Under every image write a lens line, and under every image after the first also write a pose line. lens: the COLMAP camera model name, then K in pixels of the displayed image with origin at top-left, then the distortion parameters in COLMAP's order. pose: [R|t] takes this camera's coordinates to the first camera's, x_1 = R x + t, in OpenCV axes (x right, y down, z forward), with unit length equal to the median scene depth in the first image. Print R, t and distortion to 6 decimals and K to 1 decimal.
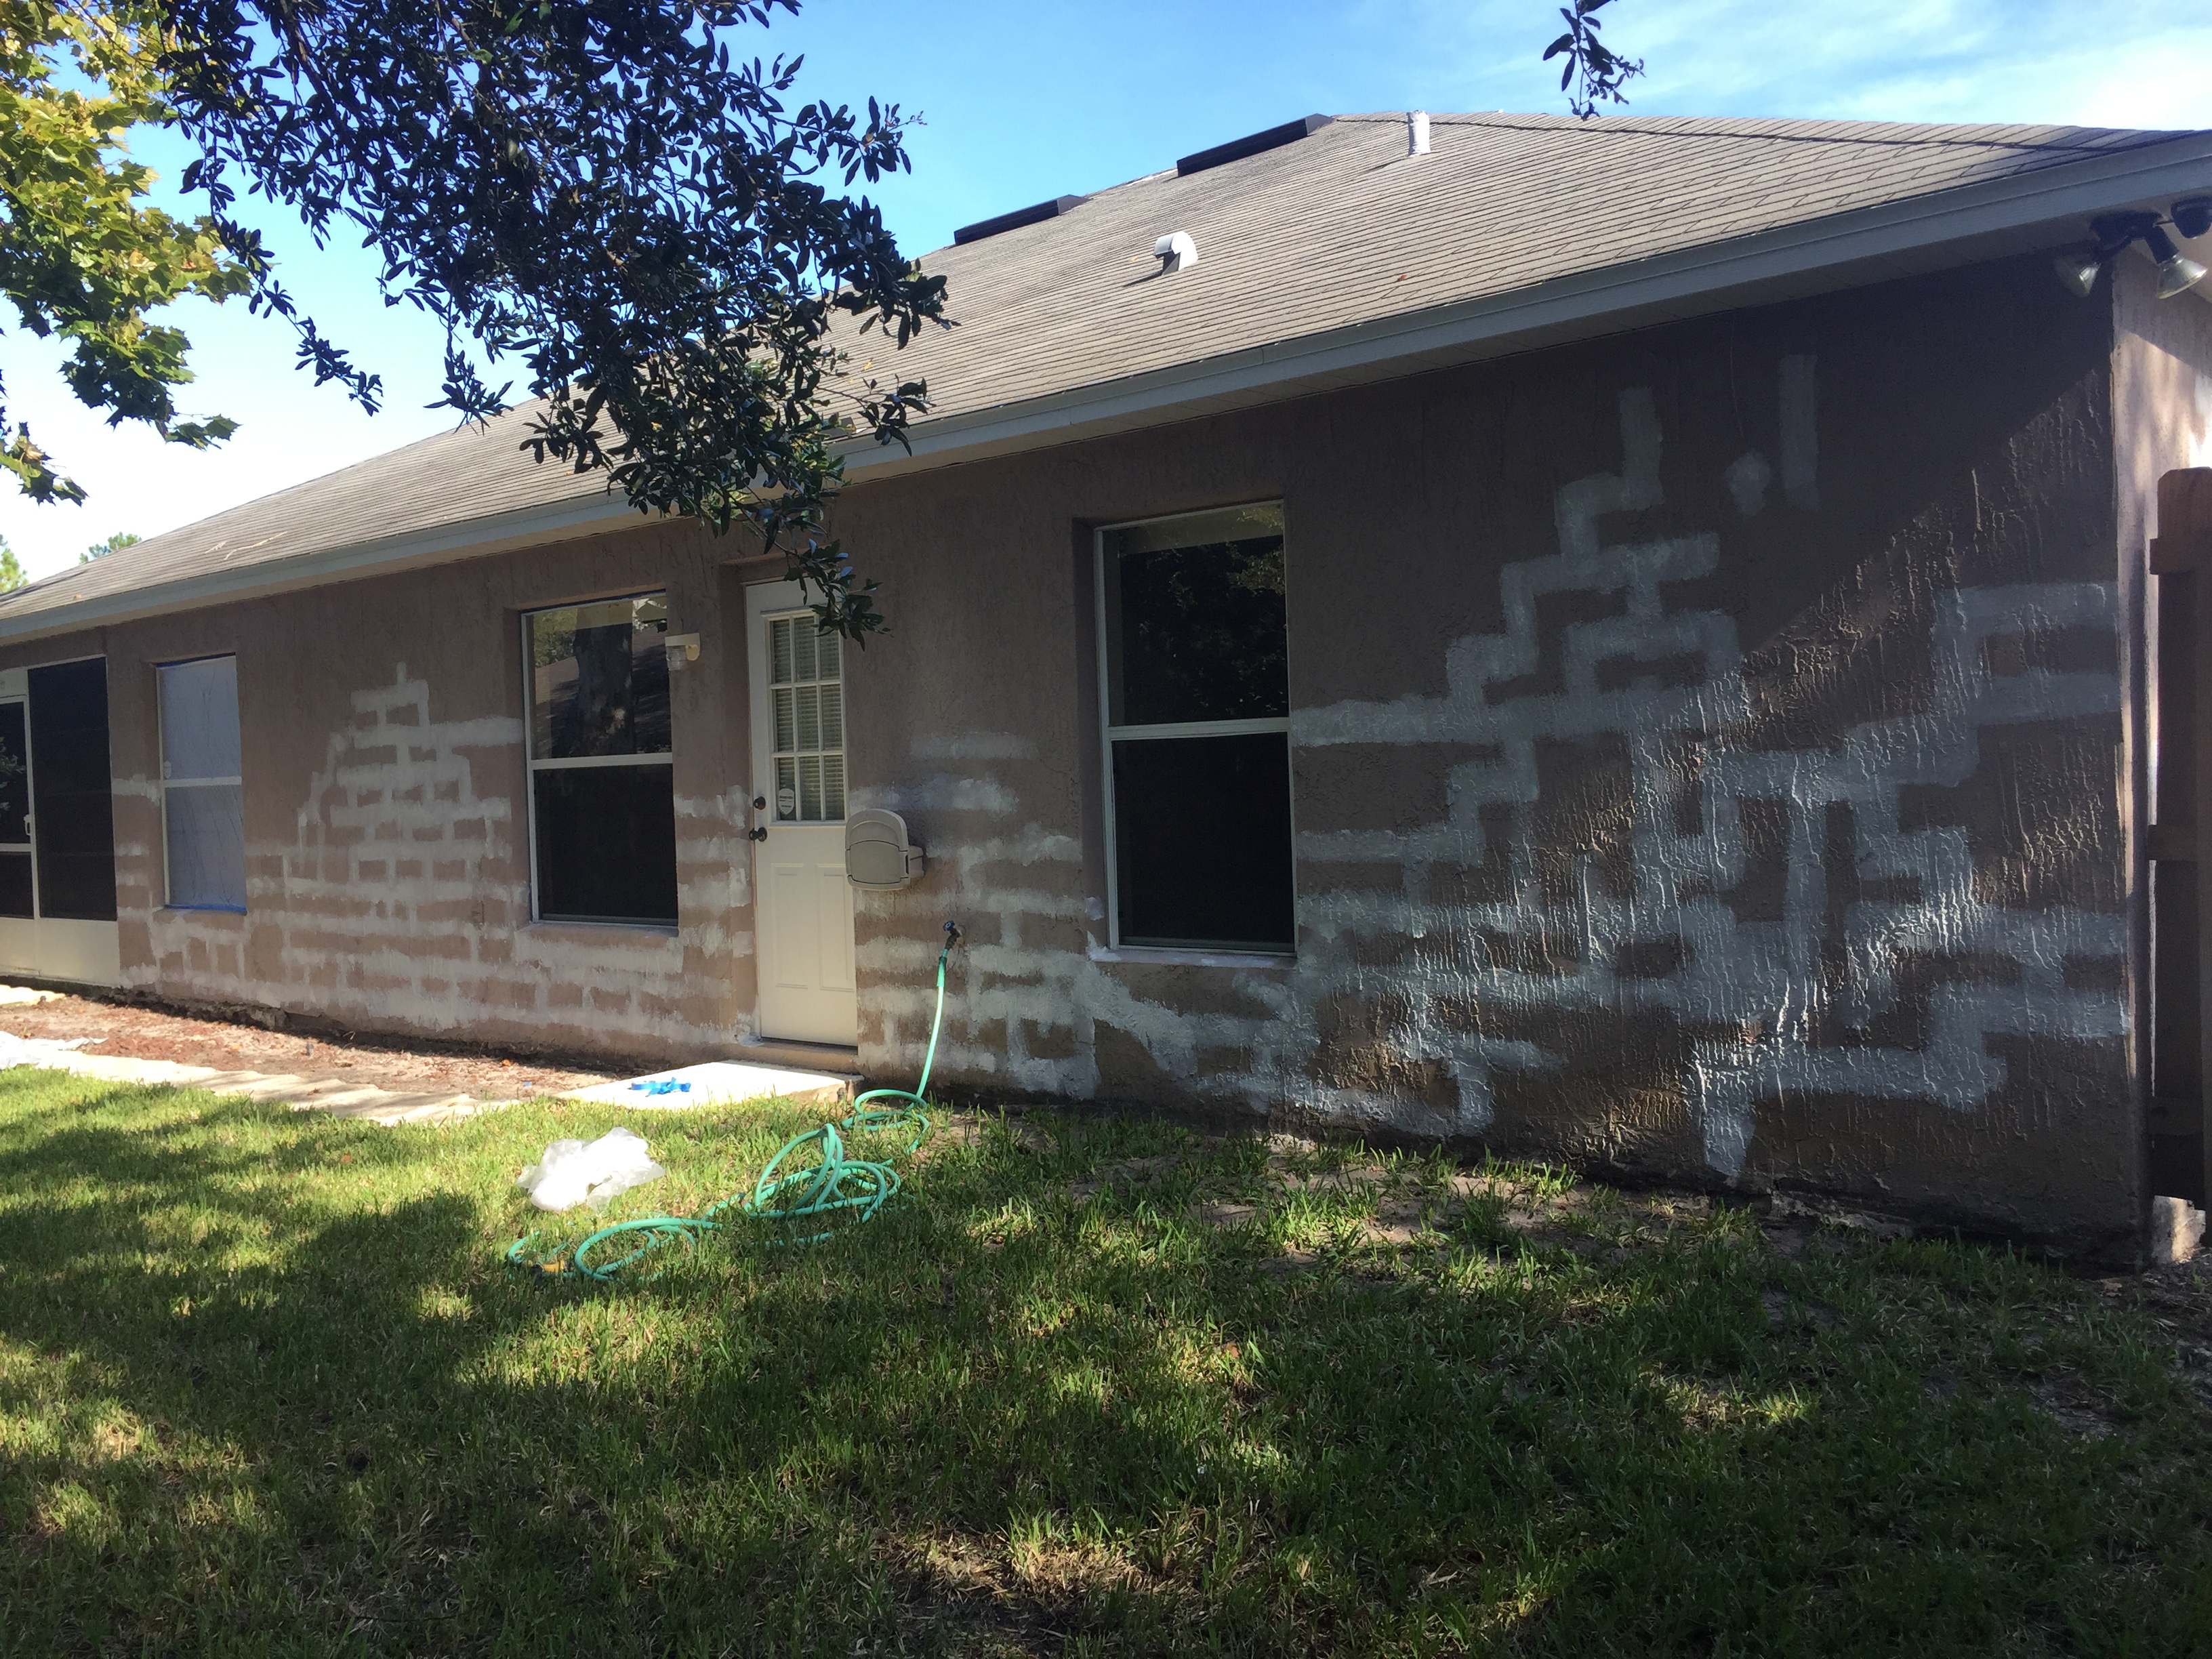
lens RADIAL K [[1881.6, 0, 1095.1], [0, 1881.6, 788.1], [0, 0, 1]] dist [0.075608, -0.112447]
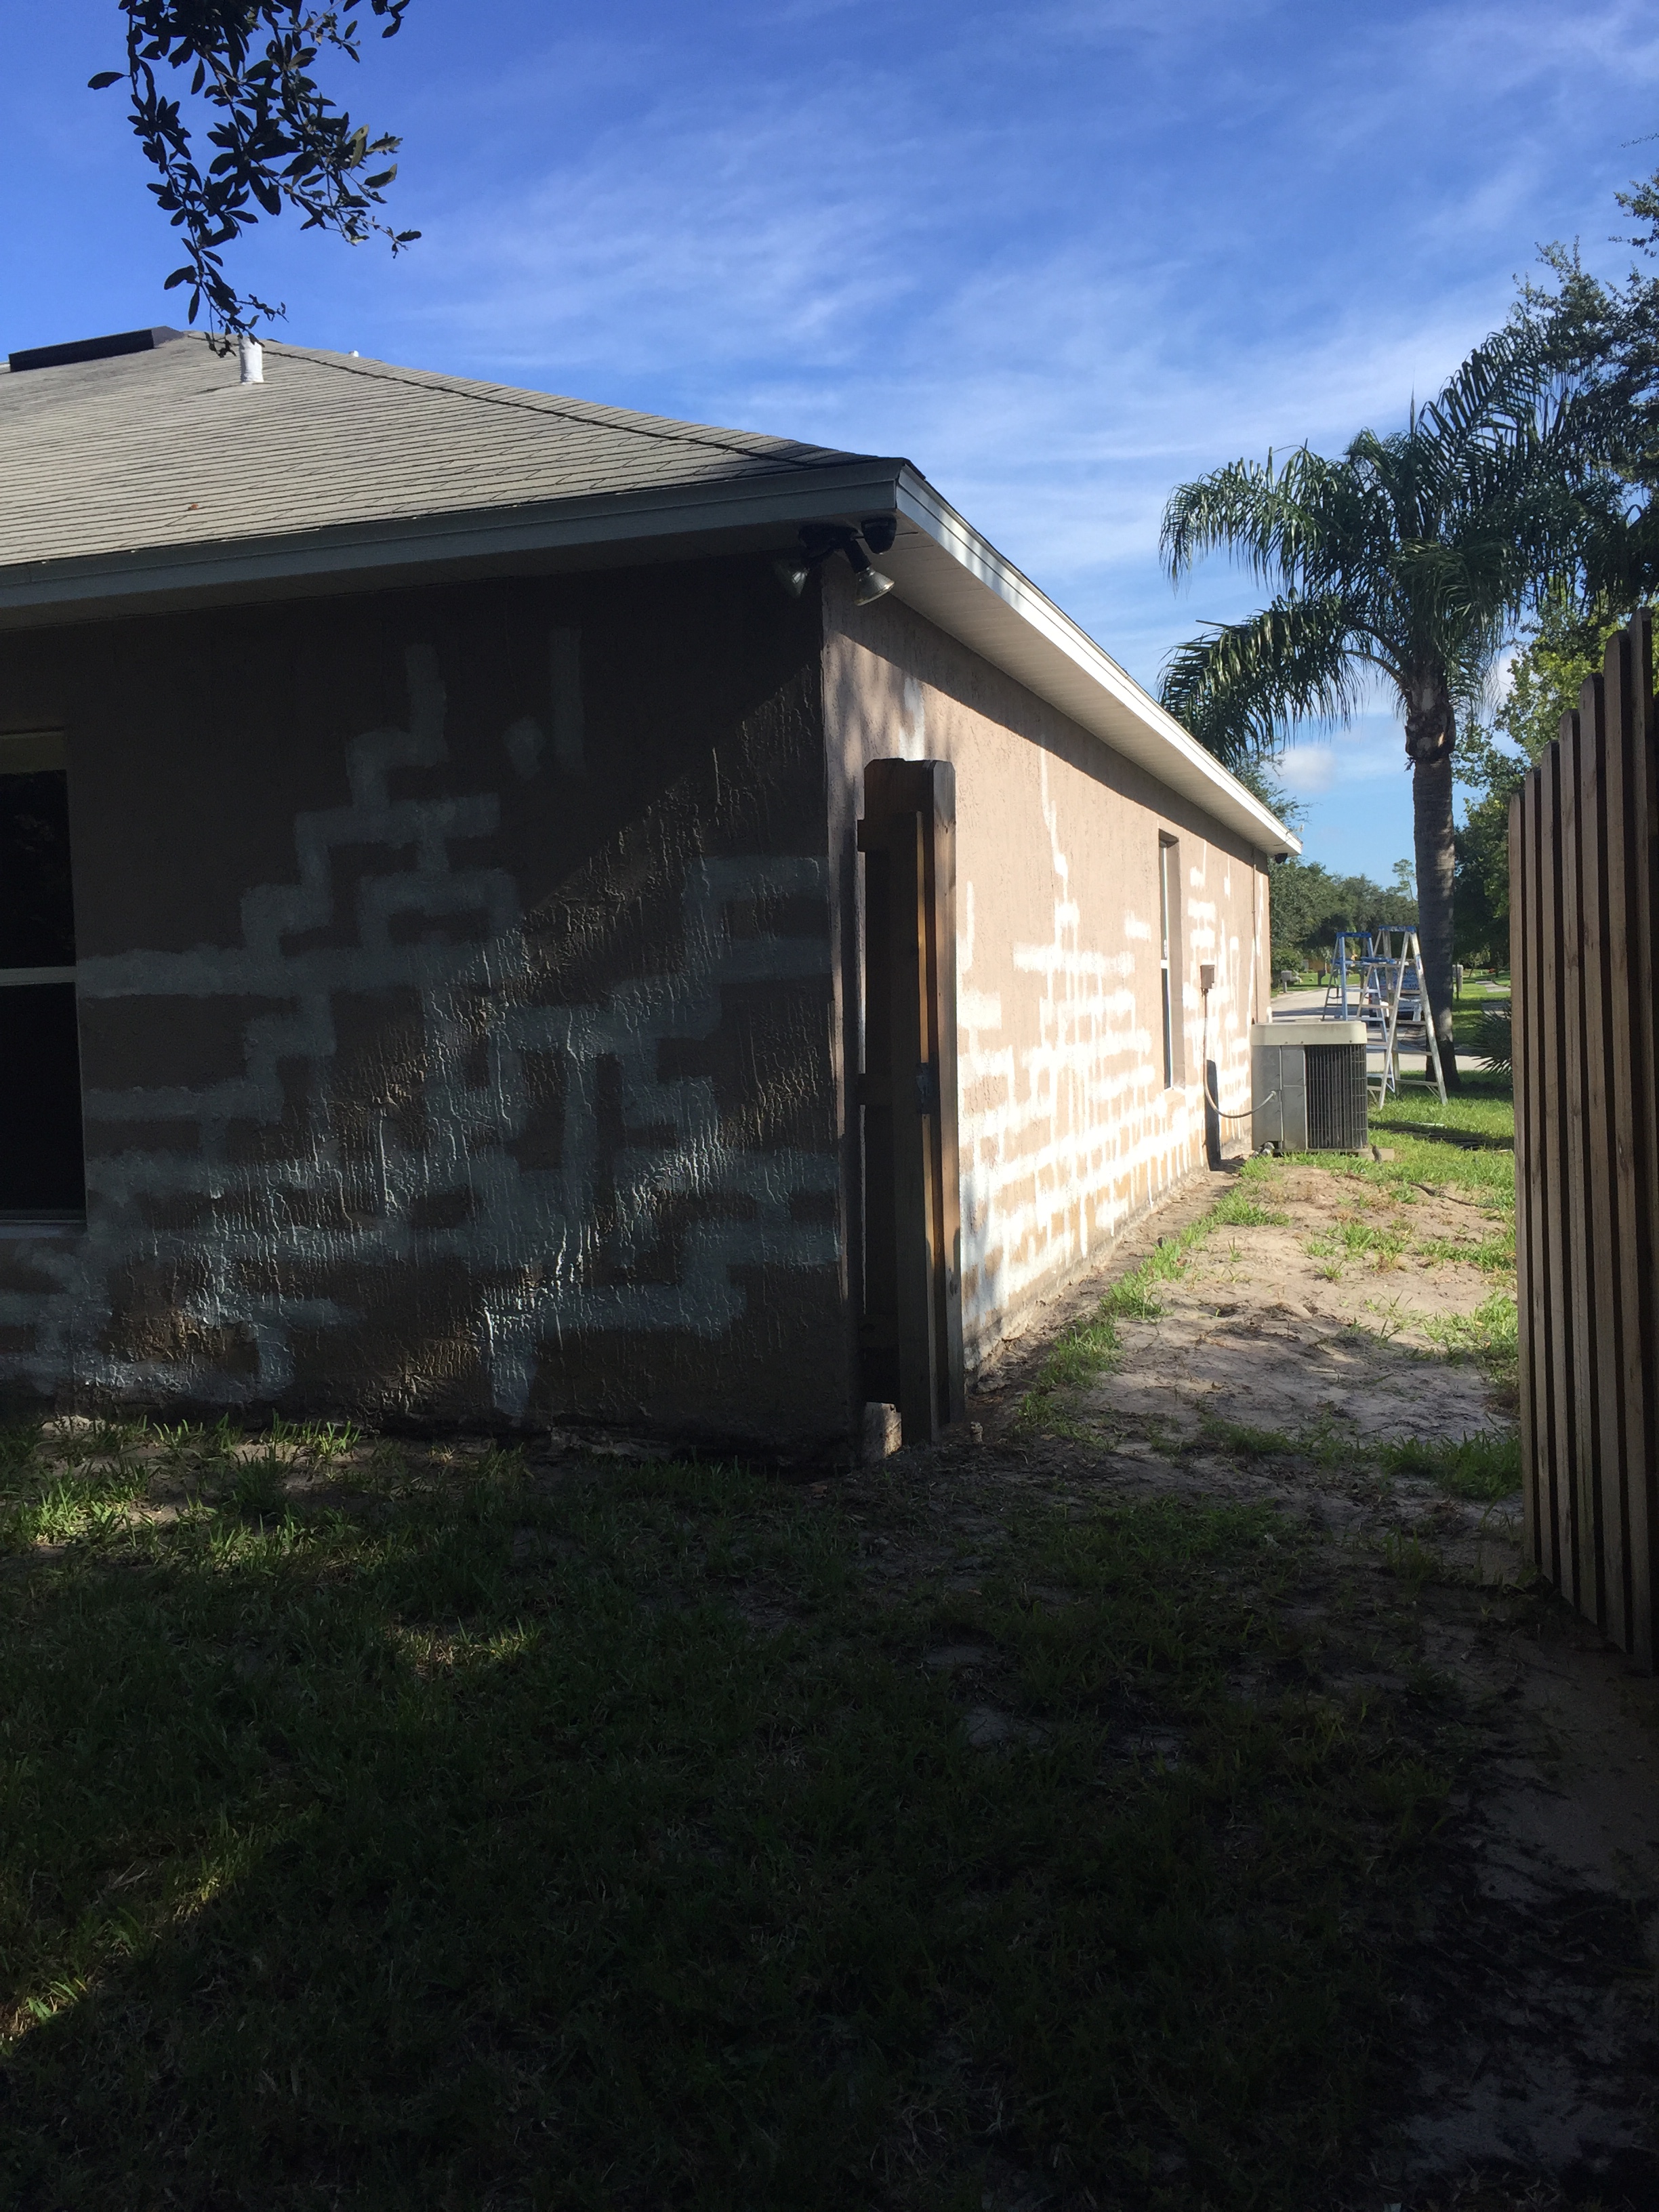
lens RADIAL K [[1881.6, 0, 825.7], [0, 1881.6, 1045.8], [0, 0, 1]] dist [0.075608, -0.112447]
pose [[0.909559, -0.004782, 0.415547, 0.071237], [0.002889, 0.999982, 0.005184, -0.003009], [-0.415564, -0.003515, 0.909557, -0.005201]]
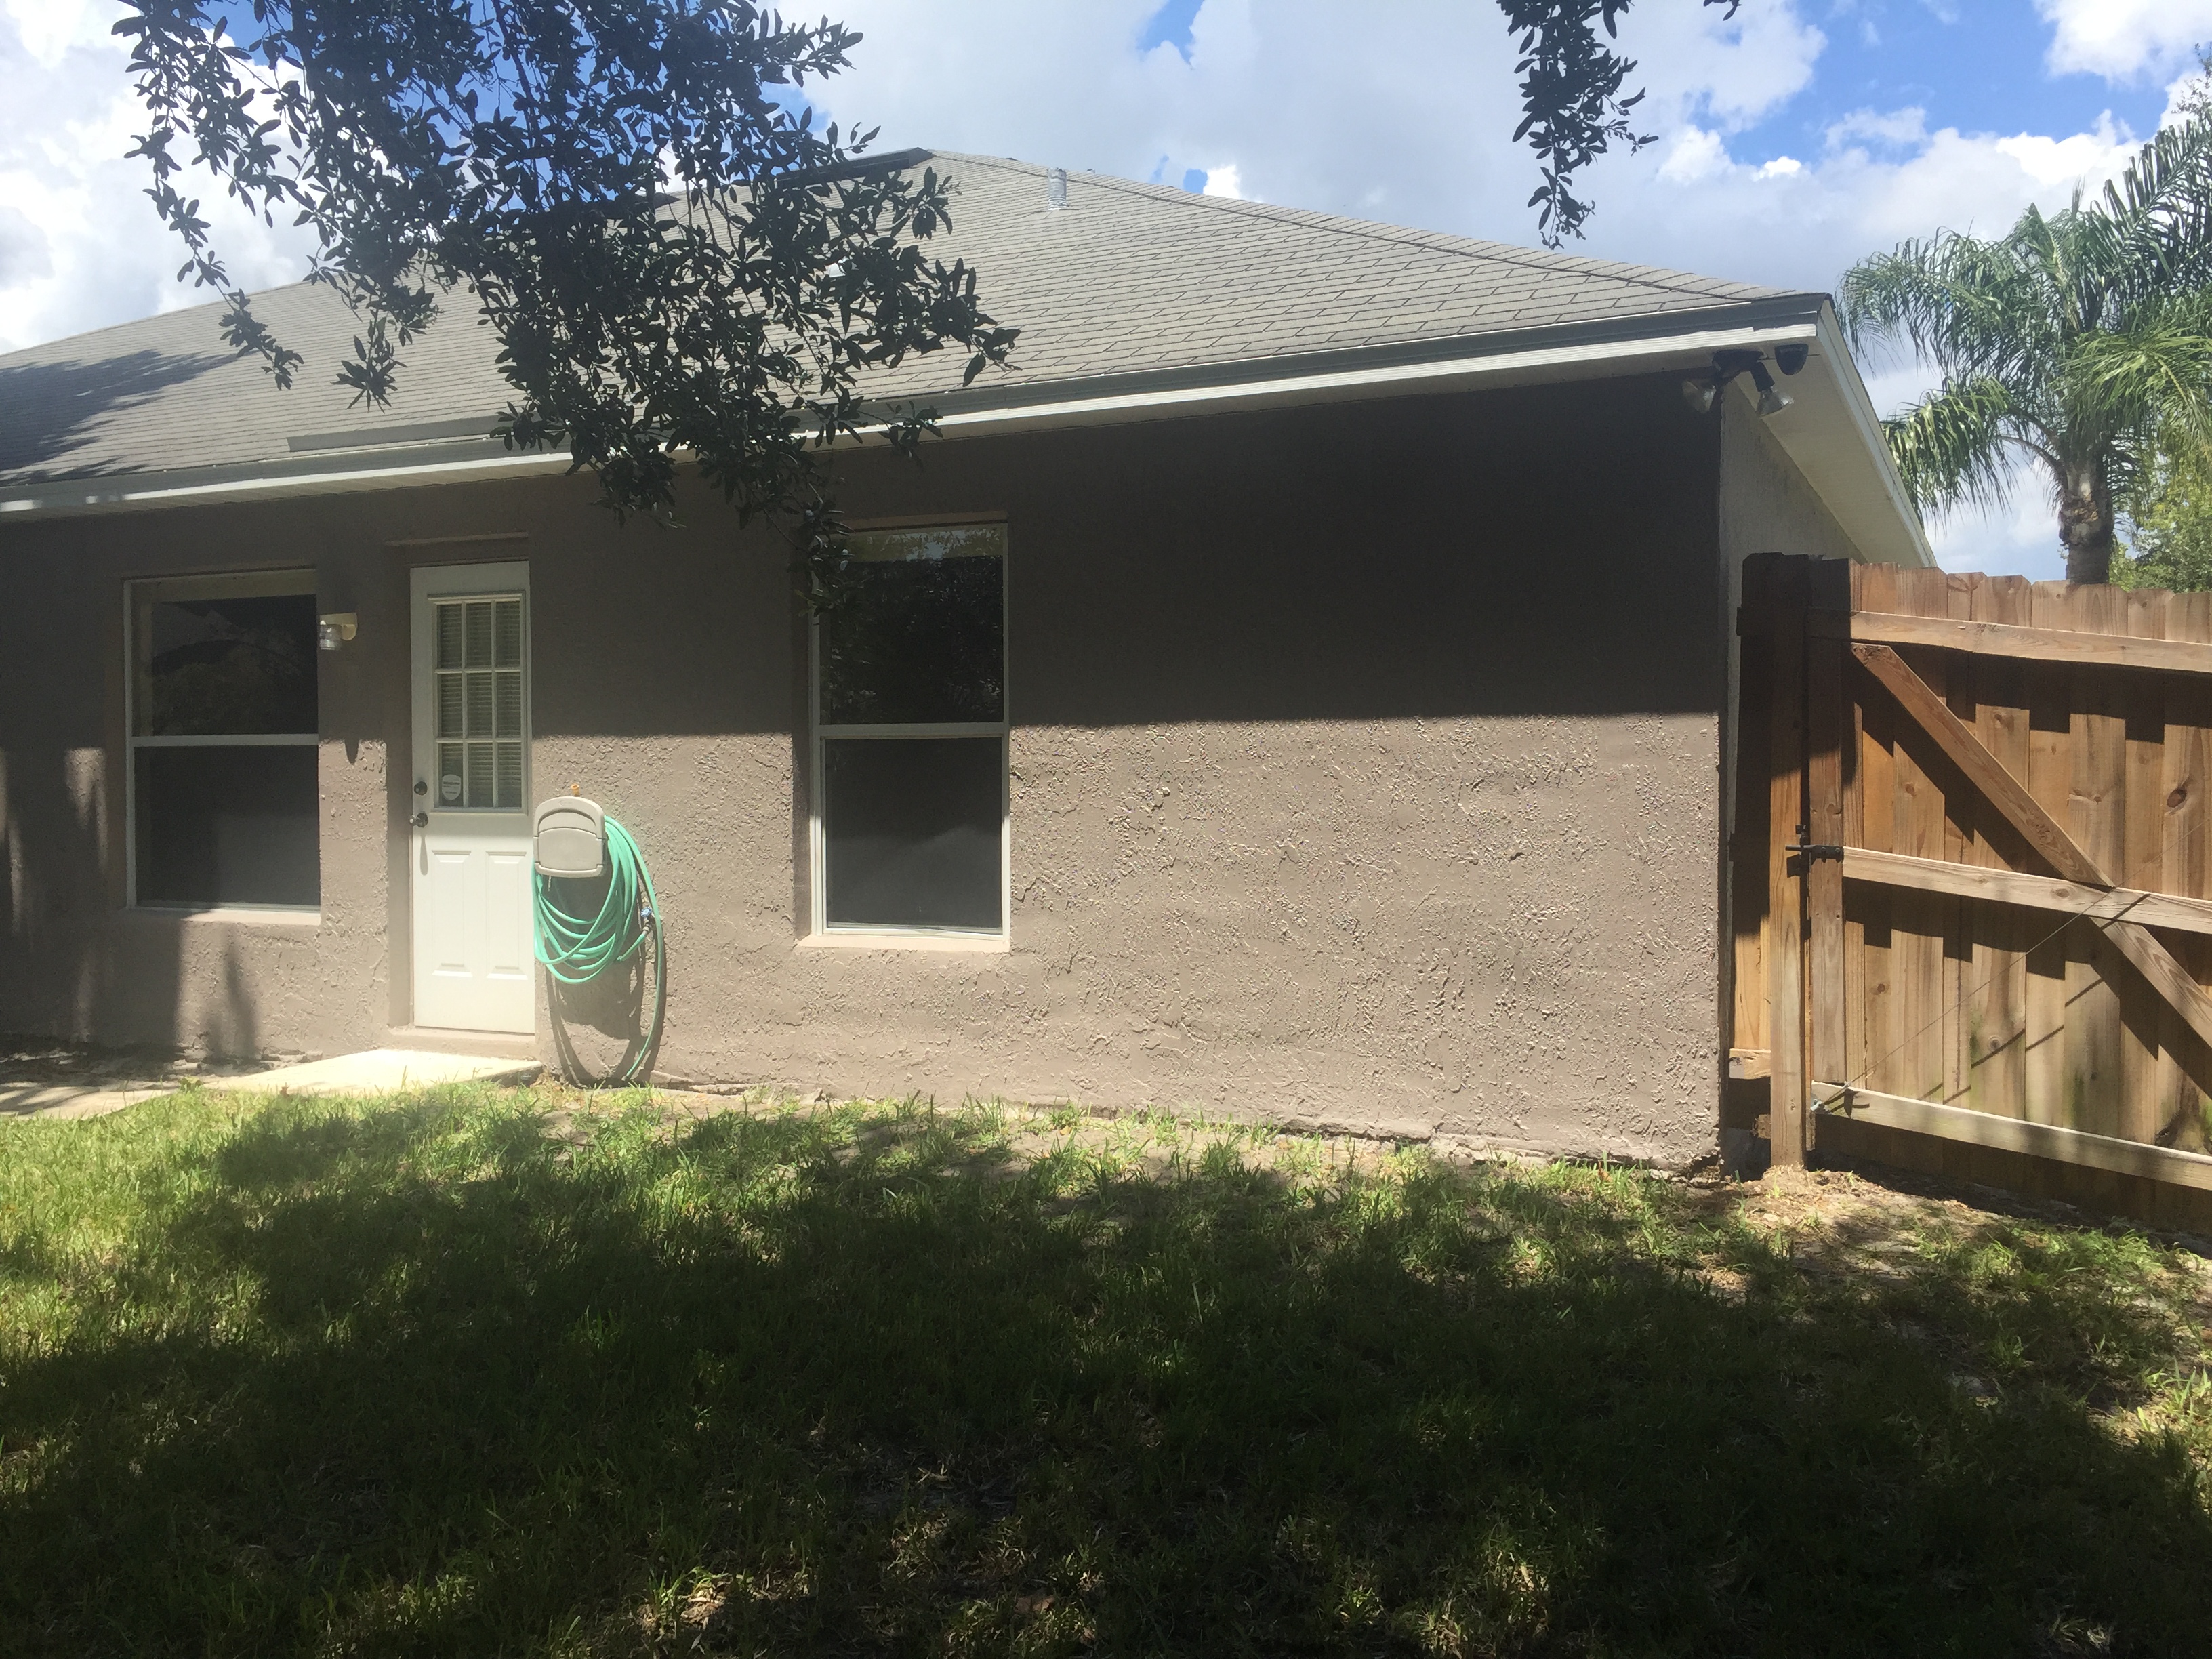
lens RADIAL K [[1881.6, 0, 1048.0], [0, 1881.6, 792.7], [0, 0, 1]] dist [0.075608, -0.112447]
pose [[0.964302, 0.031800, 0.262888, -0.115575], [-0.030030, 0.999491, -0.010748, 0.010534], [-0.263096, 0.002470, 0.964766, -0.049359]]
